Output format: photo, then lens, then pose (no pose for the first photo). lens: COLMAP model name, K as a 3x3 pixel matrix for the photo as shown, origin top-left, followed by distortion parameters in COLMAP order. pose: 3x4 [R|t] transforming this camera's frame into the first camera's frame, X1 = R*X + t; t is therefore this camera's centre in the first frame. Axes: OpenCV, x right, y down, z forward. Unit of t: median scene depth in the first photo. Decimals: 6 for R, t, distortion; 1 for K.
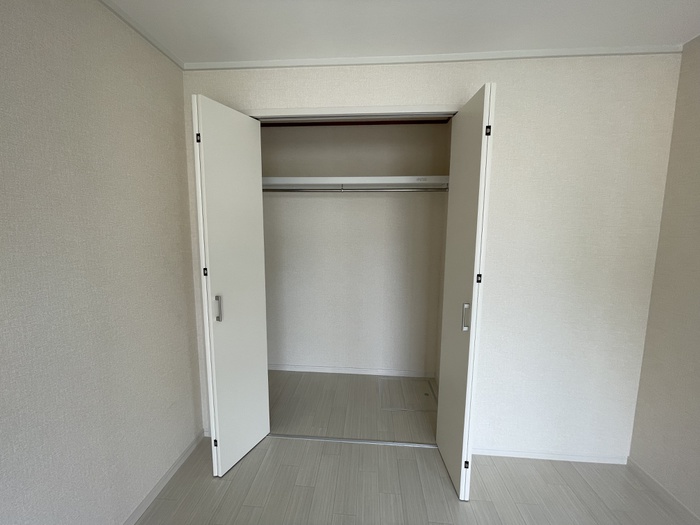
lens RADIAL K [[282.8, 0, 346.6], [0, 282.8, 260.1], [0, 0, 1]] dist [-0.003516, 0.000432]
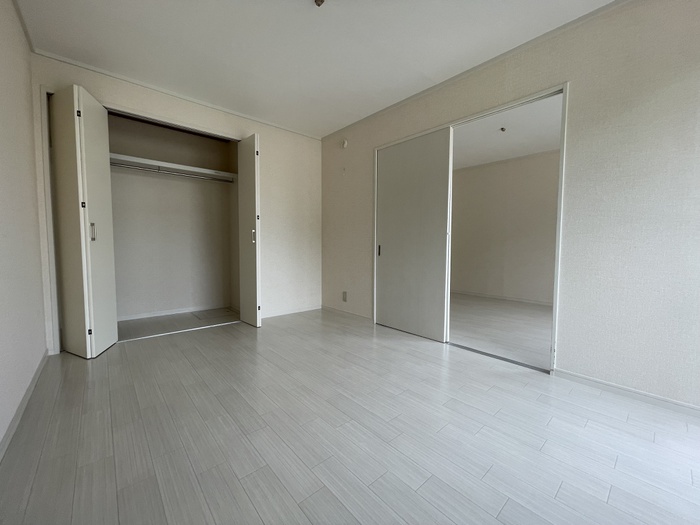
lens RADIAL K [[282.8, 0, 347.0], [0, 282.8, 263.4], [0, 0, 1]] dist [-0.003516, 0.000432]
pose [[0.697656, -0.049229, 0.714739, -0.550011], [0.079997, 0.996750, -0.009432, 0.421626], [-0.711953, 0.063758, 0.699327, -0.873401]]
